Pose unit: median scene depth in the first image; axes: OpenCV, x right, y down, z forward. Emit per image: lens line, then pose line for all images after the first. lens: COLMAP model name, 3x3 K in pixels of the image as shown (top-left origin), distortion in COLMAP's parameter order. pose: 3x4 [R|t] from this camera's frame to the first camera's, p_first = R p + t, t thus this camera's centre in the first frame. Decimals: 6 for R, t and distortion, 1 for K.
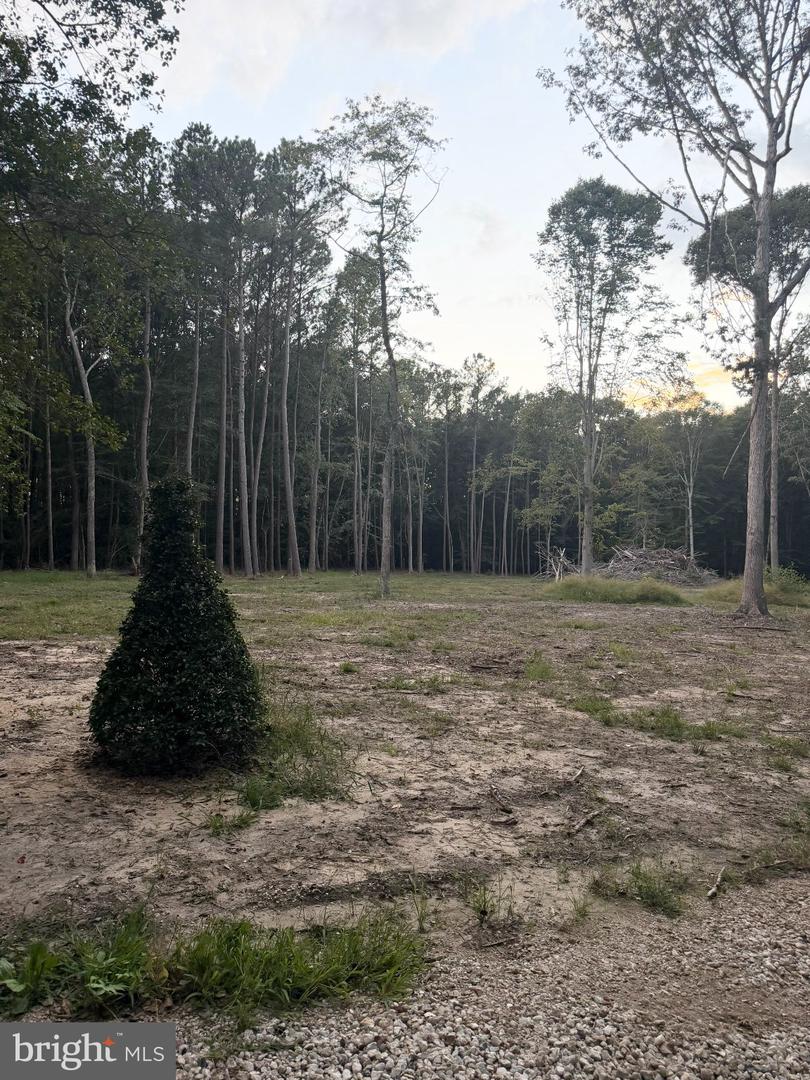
lens RADIAL K [[746.8, 0, 399.0], [0, 746.8, 544.5], [0, 0, 1]] dist [0.064076, -0.085013]
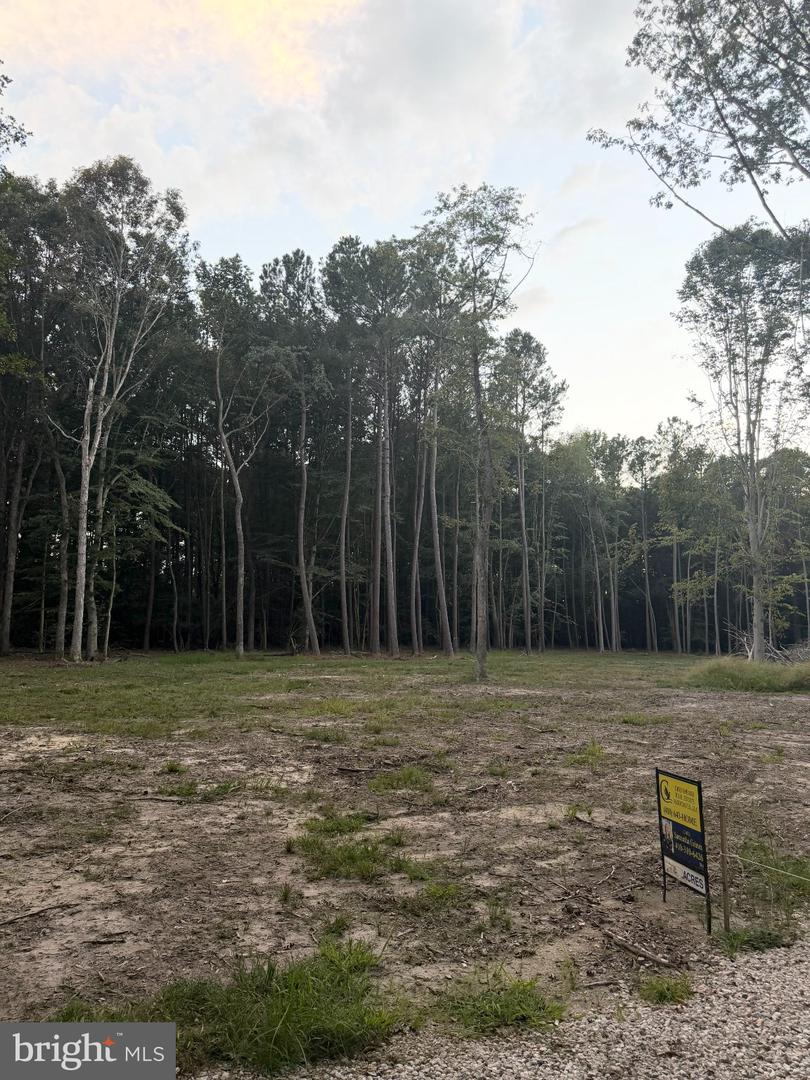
lens RADIAL K [[751.4, 0, 402.8], [0, 751.4, 547.8], [0, 0, 1]] dist [-0.000981, -0.012924]
pose [[0.956989, -0.039455, -0.287429, 0.110217], [0.011396, 0.995057, -0.098648, -0.003541], [0.289900, 0.091129, 0.952708, 0.033715]]
